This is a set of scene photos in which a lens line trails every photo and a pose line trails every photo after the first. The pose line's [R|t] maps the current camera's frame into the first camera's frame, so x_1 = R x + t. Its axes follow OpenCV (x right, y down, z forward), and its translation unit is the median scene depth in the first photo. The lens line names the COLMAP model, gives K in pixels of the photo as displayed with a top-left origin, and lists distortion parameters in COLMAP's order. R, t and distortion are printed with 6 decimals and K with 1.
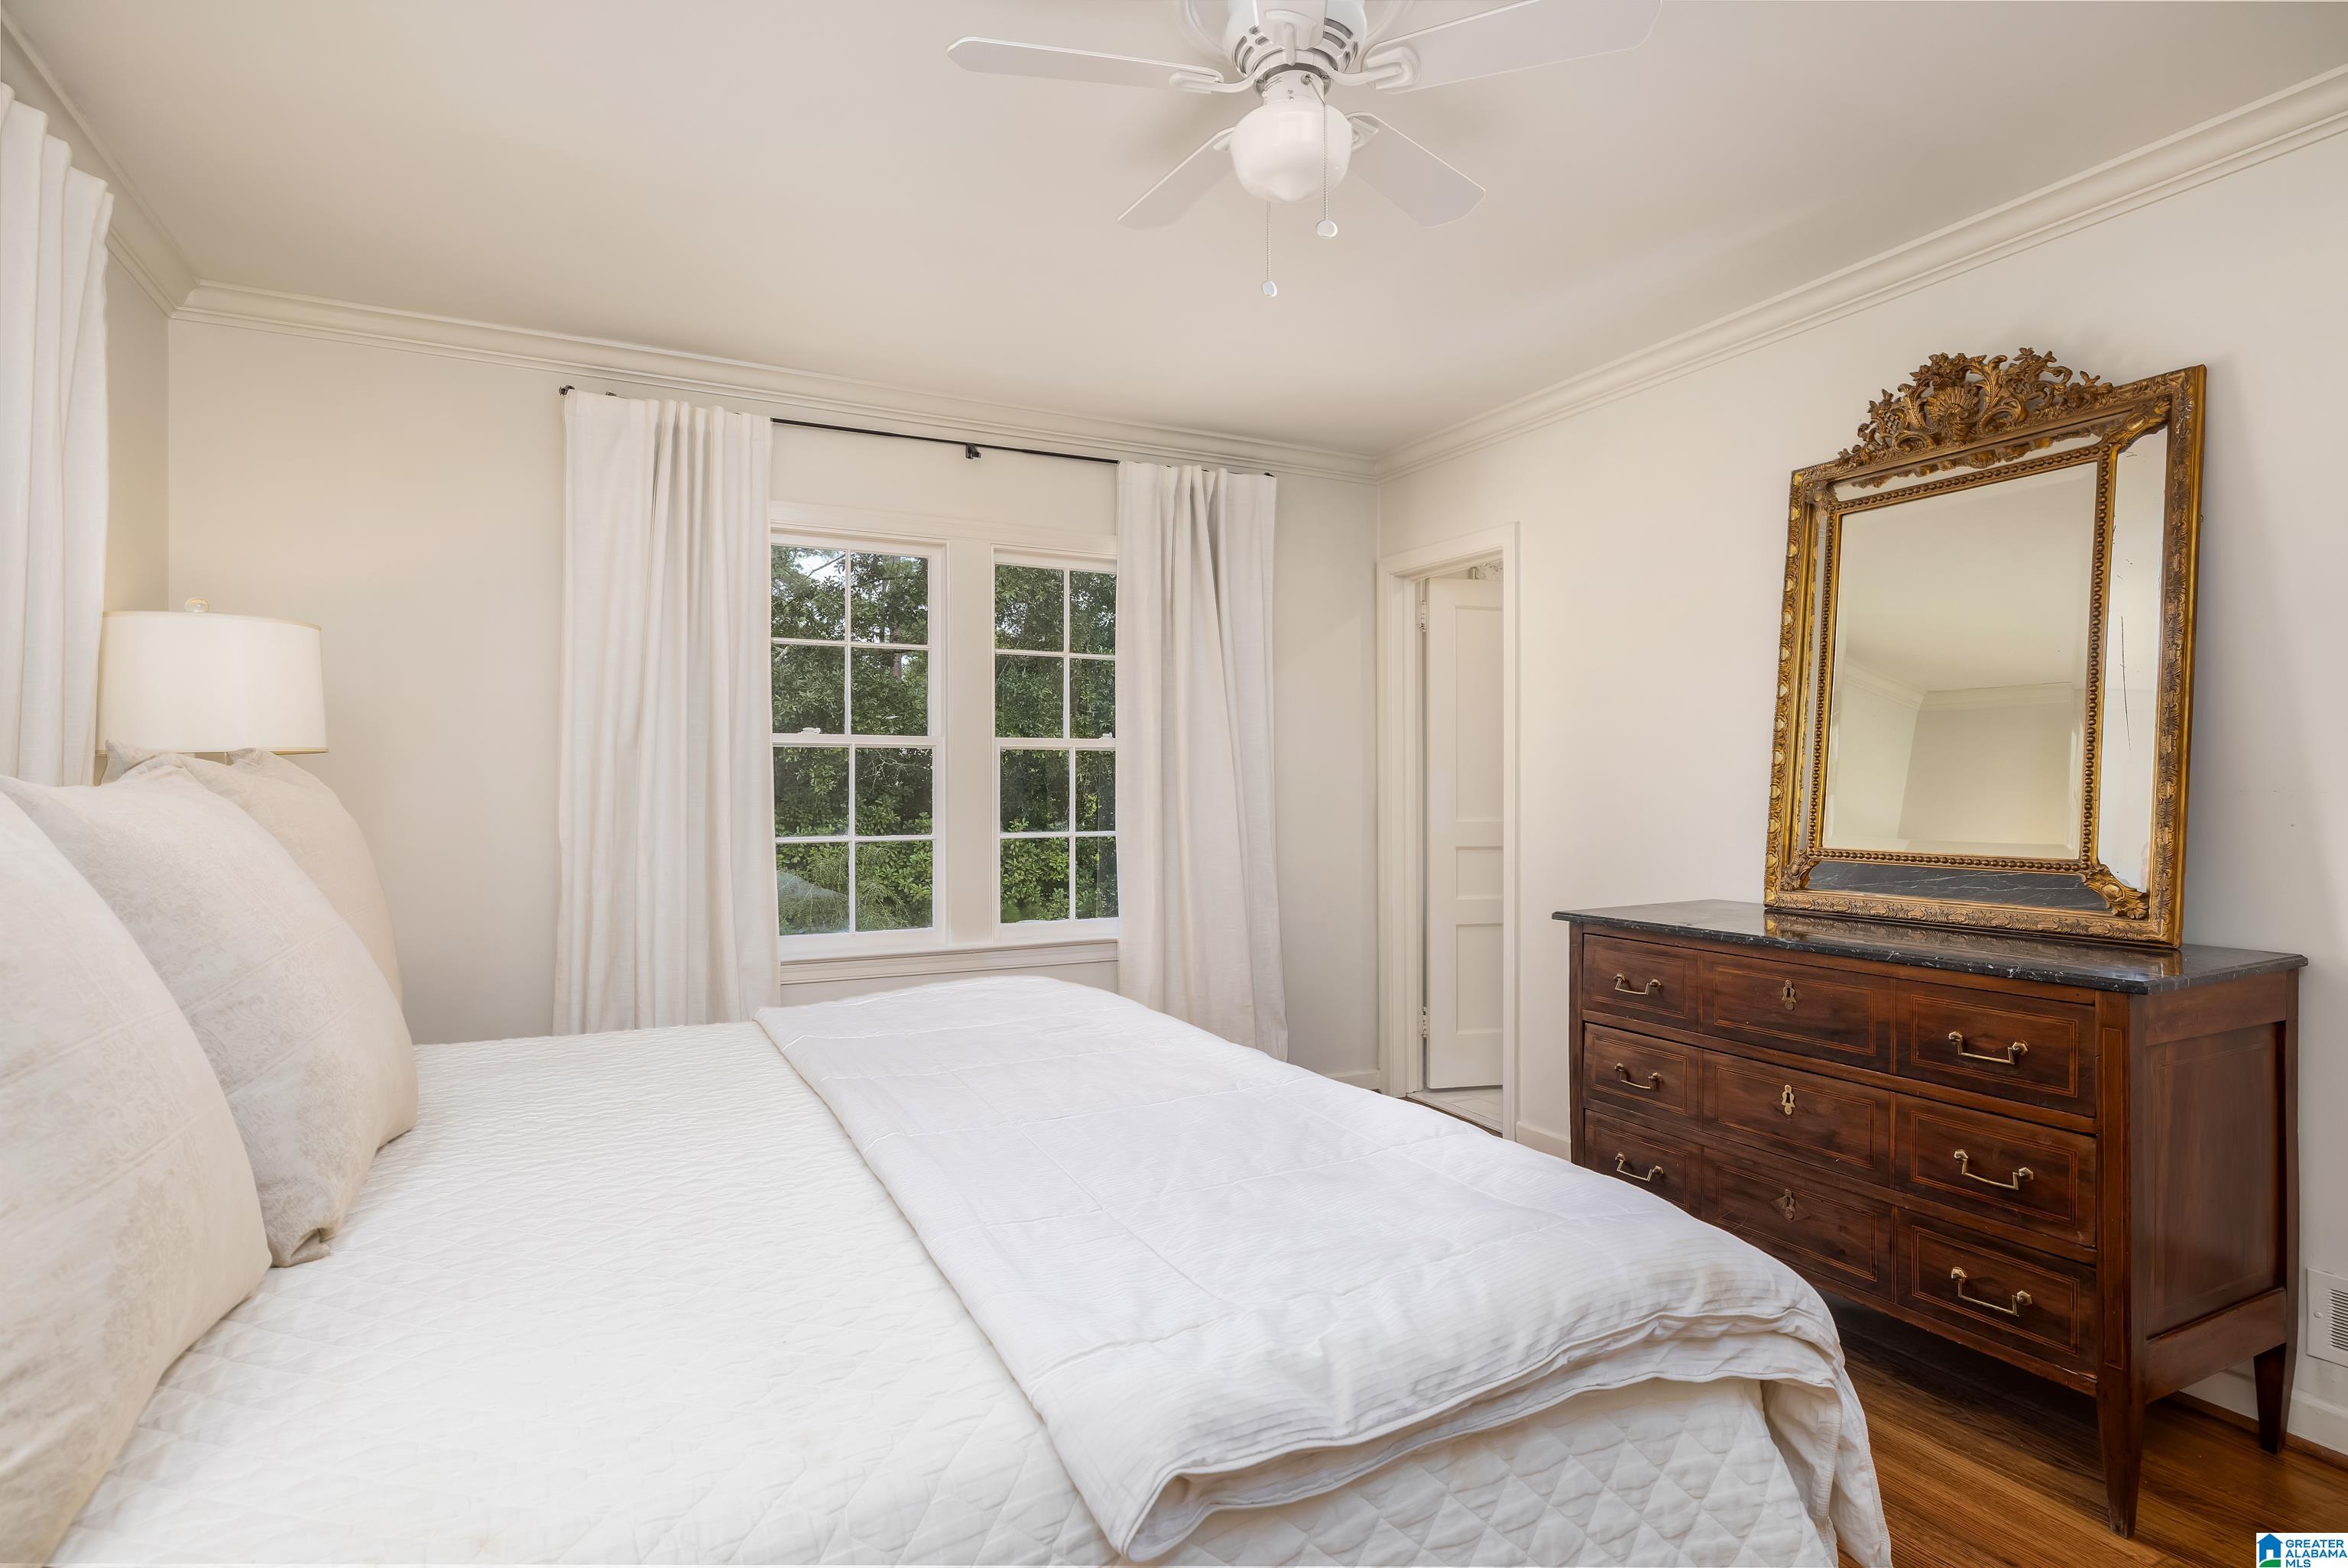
lens RADIAL K [[1188.0, 0, 1167.4], [0, 1188.0, 768.3], [0, 0, 1]] dist [-0.001180, 0.000025]
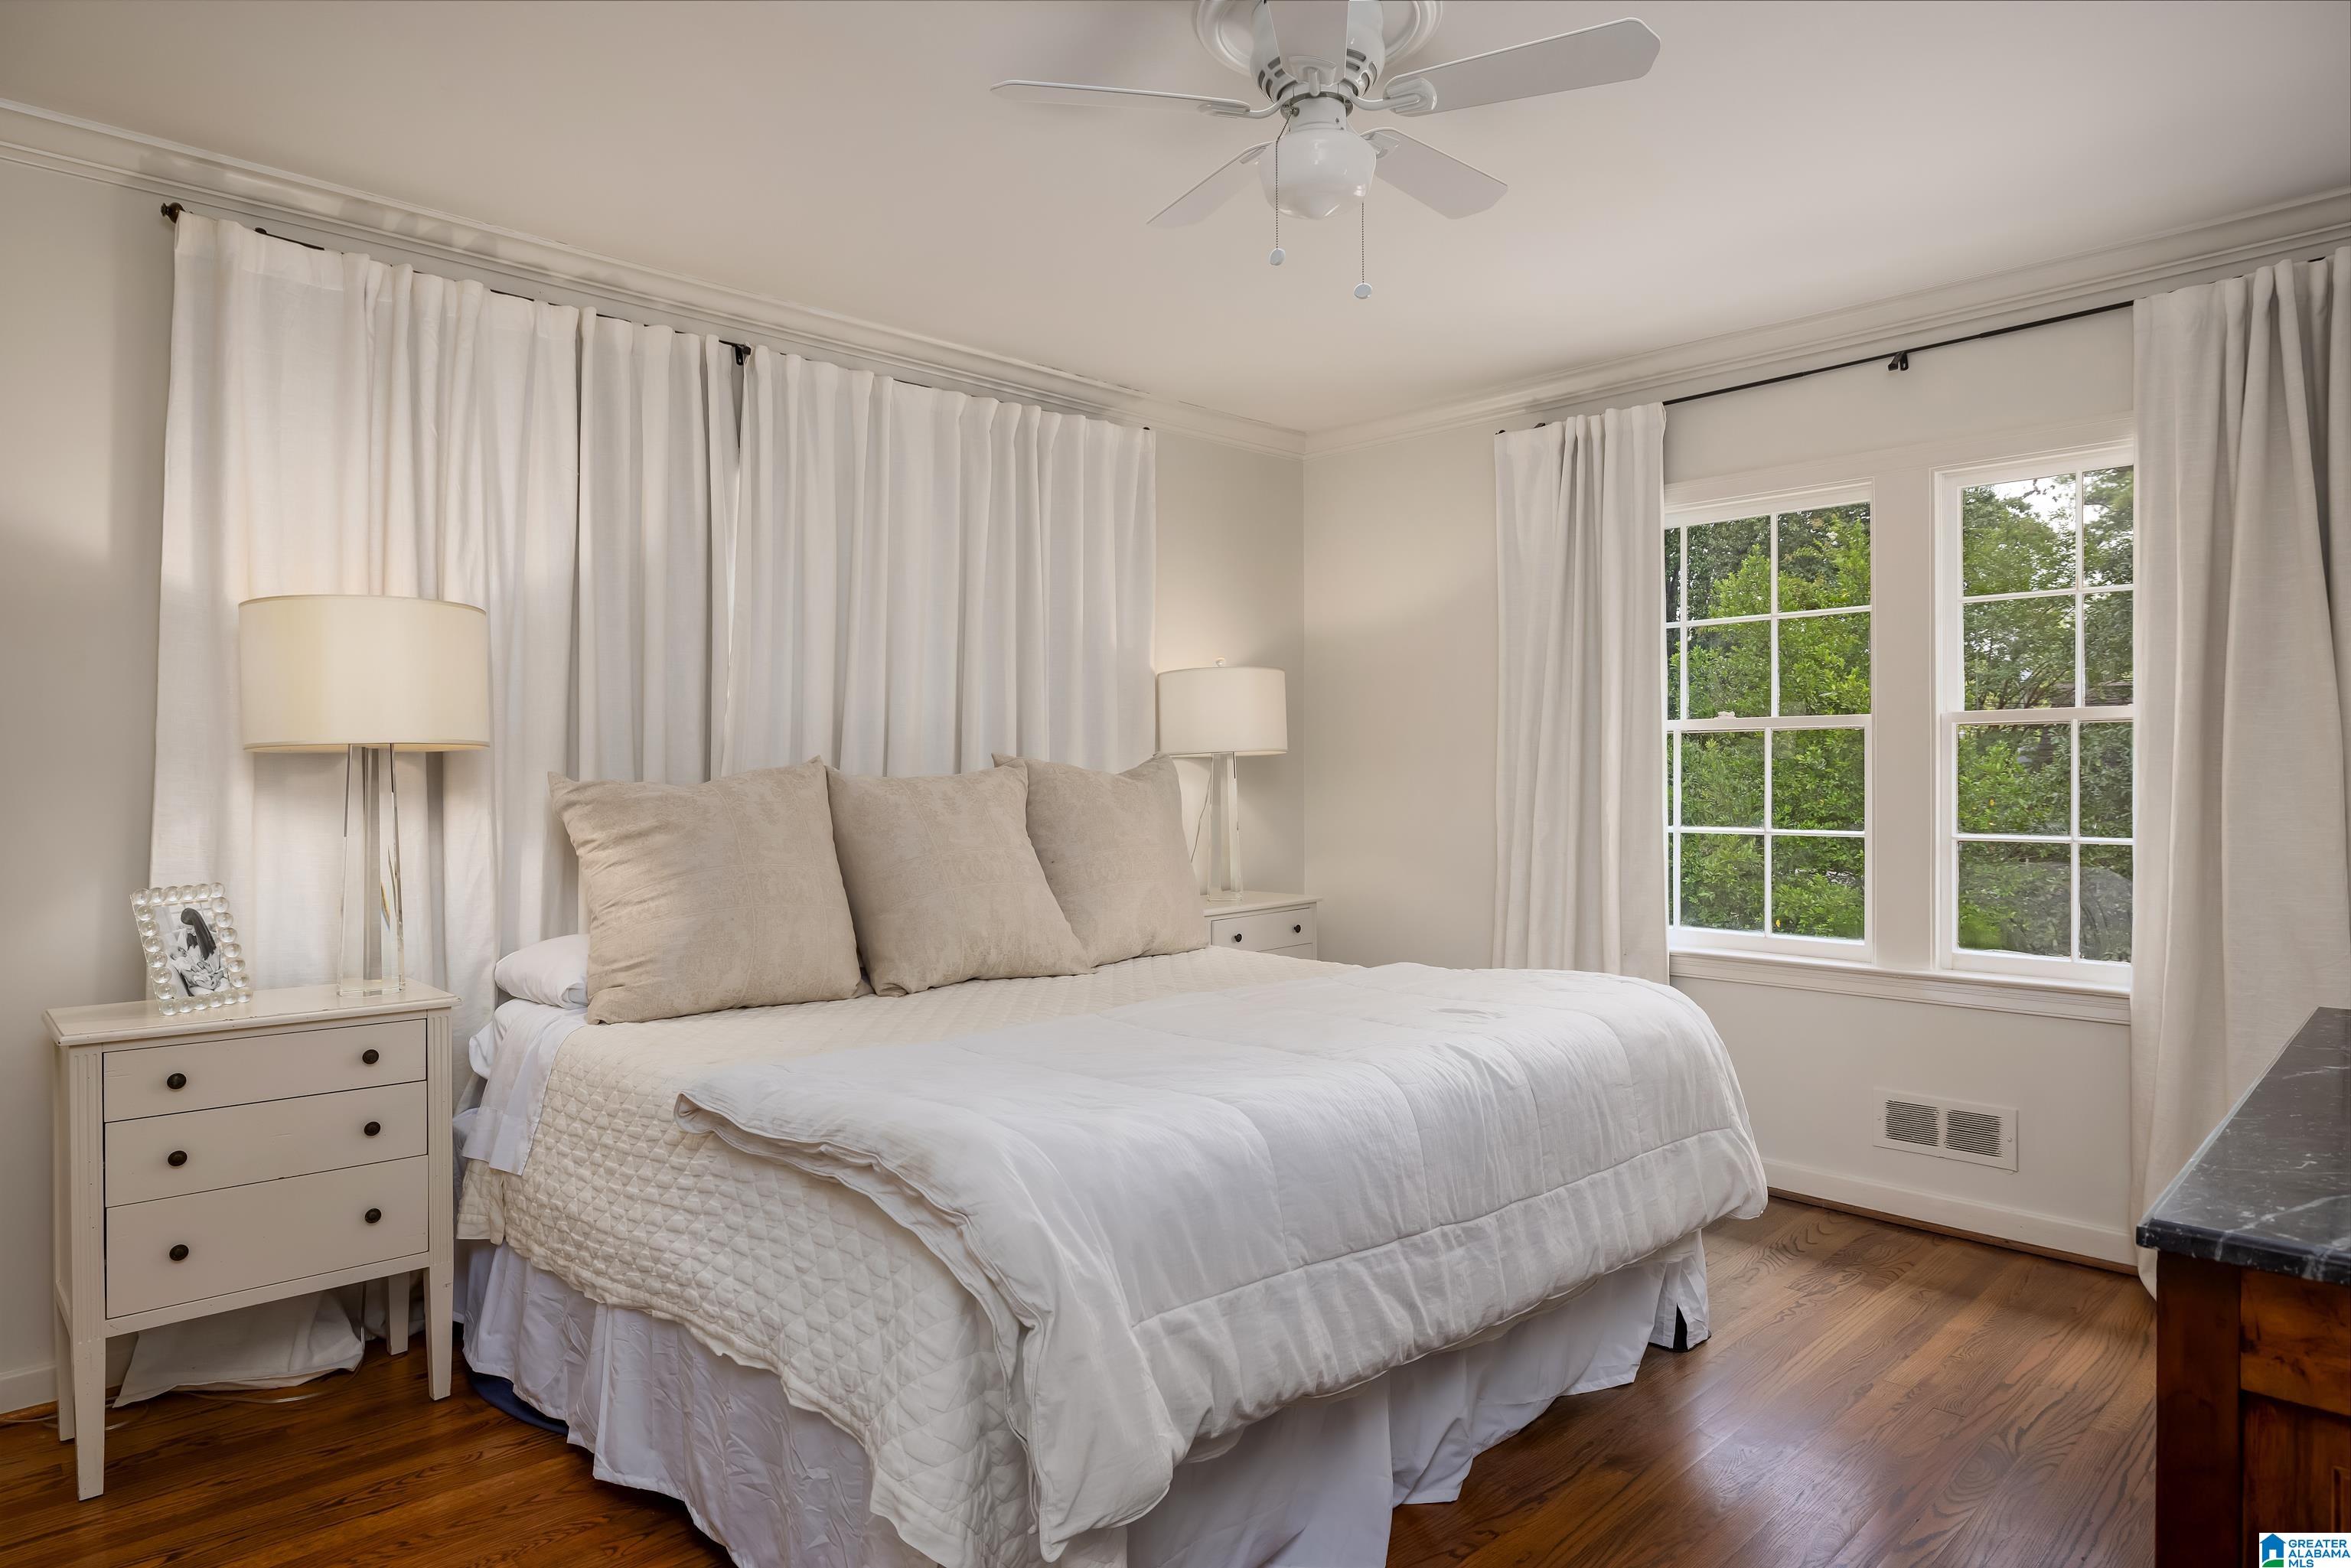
lens RADIAL K [[1331.8, 0, 1175.5], [0, 1331.8, 784.0], [0, 0, 1]] dist [-0.003788, 0.000265]
pose [[0.312412, 0.005999, -0.949928, 0.547595], [0.011170, 0.999888, 0.009988, 0.007851], [0.949881, -0.013731, 0.312310, 0.240800]]
